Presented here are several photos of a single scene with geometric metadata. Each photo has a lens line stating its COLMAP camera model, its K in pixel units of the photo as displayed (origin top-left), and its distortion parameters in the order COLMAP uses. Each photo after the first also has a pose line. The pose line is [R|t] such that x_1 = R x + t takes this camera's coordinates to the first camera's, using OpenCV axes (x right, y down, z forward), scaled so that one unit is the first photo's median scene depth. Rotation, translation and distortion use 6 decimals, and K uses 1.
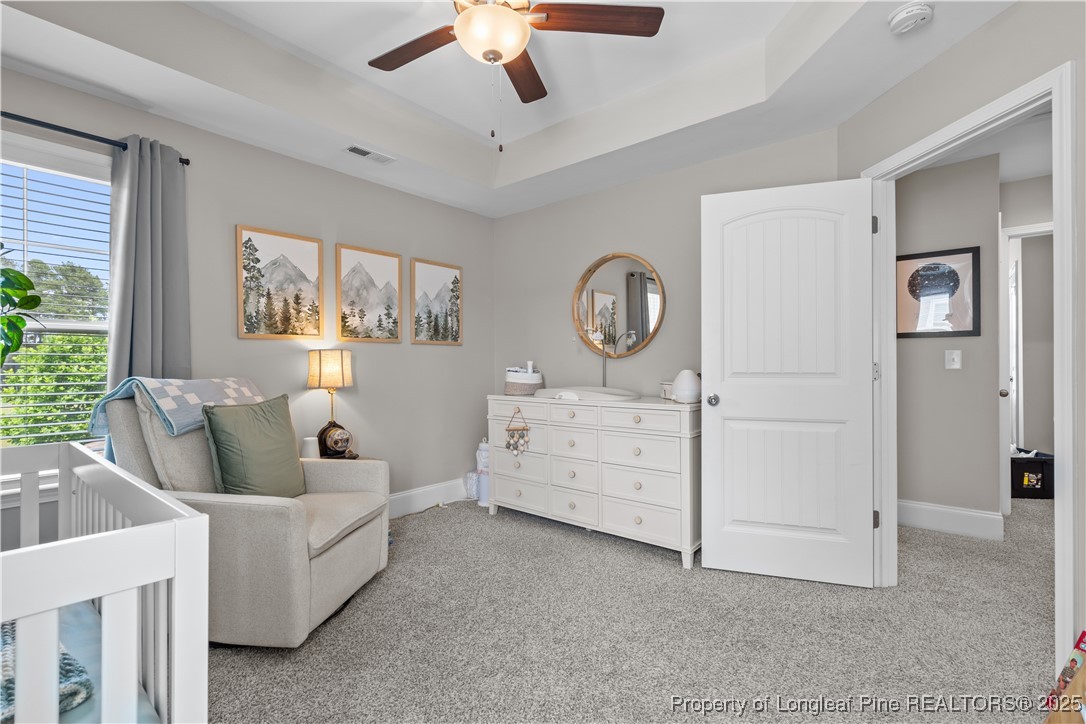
lens RADIAL K [[494.1, 0, 543.0], [0, 494.1, 363.5], [0, 0, 1]] dist [-0.017062, 0.000127]
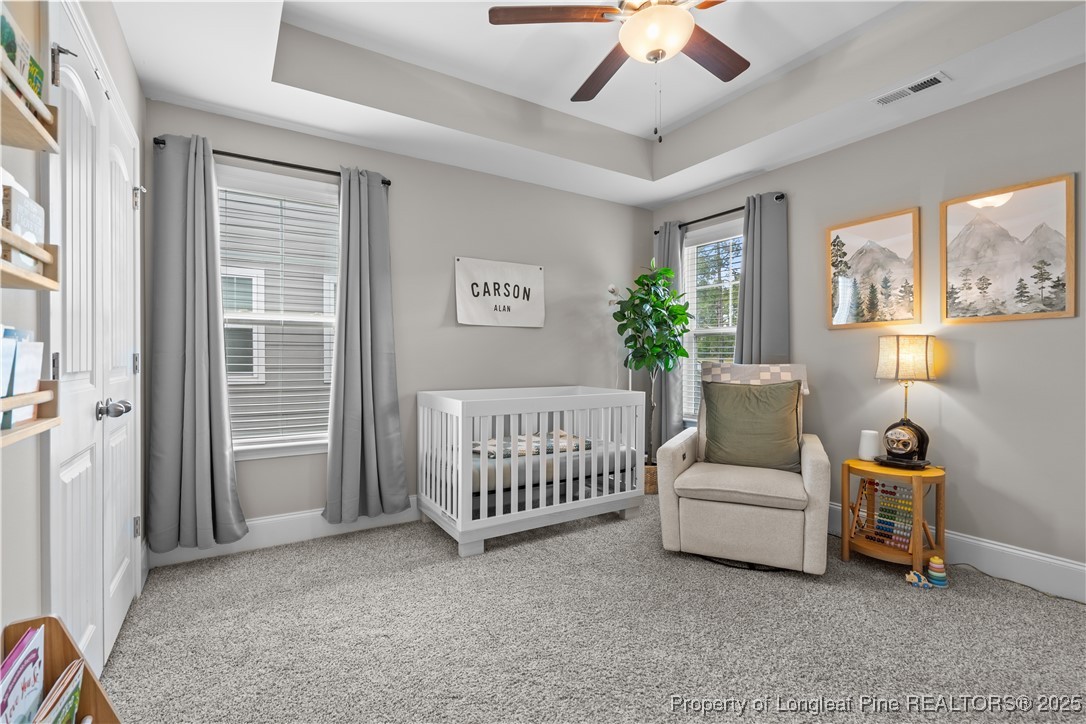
lens RADIAL K [[494.1, 0, 543.9], [0, 494.1, 357.8], [0, 0, 1]] dist [-0.017062, 0.000127]
pose [[-0.334577, 0.004326, -0.942358, 0.582145], [0.000118, 0.999990, 0.004549, 0.006867], [0.942368, 0.001411, -0.334574, 0.691470]]
